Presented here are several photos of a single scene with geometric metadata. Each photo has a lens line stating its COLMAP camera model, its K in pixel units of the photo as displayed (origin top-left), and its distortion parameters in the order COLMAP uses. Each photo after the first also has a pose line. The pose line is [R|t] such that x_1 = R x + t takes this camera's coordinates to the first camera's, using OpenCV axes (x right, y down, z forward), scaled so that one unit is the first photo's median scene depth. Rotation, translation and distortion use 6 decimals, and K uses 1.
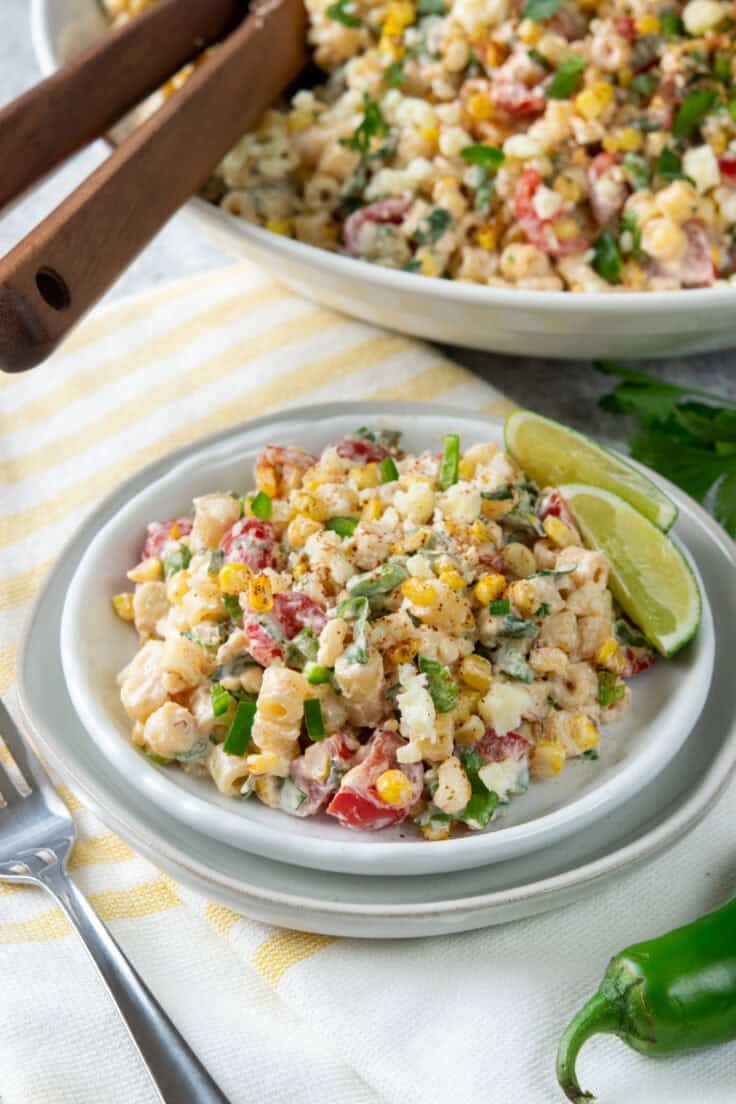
lens RADIAL K [[2808.3, 0, 368.0], [0, 2808.3, 552.0], [0, 0, 1]] dist [-0.049628, 0.091219]
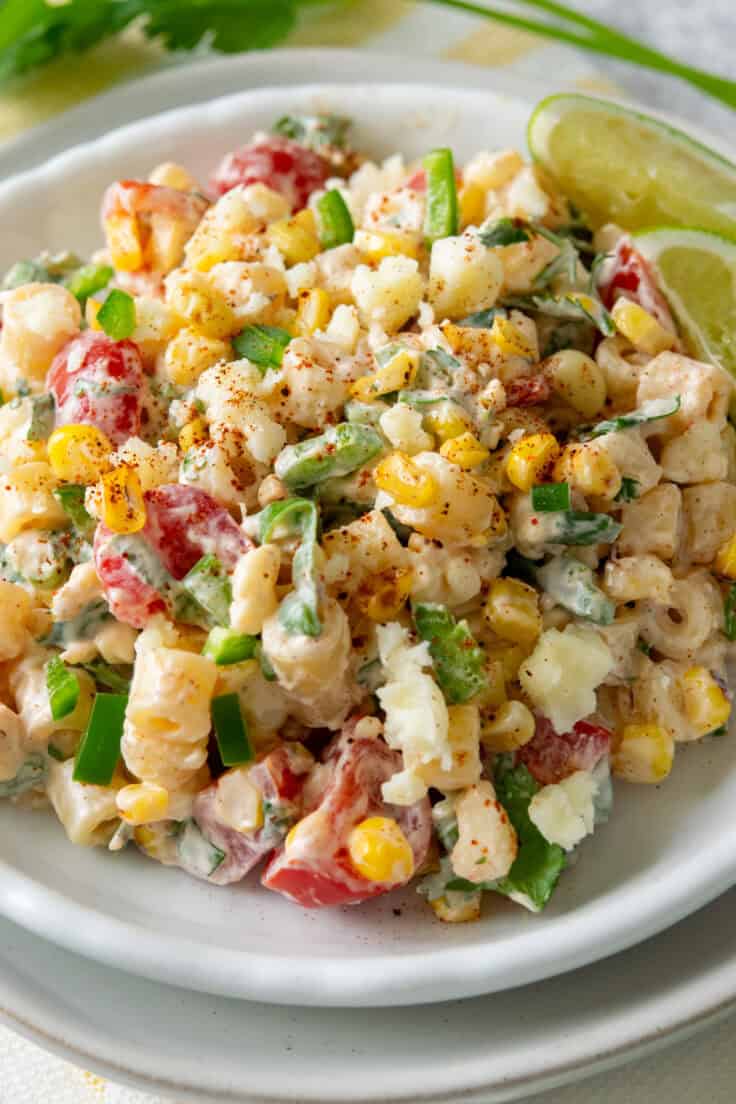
lens RADIAL K [[2808.3, 0, 368.0], [0, 2808.3, 552.0], [0, 0, 1]] dist [-0.049628, 0.091219]
pose [[0.998394, -0.051860, 0.022819, -0.002776], [0.045432, 0.973420, 0.224477, -0.096949], [-0.033854, -0.223080, 0.974212, 0.452511]]
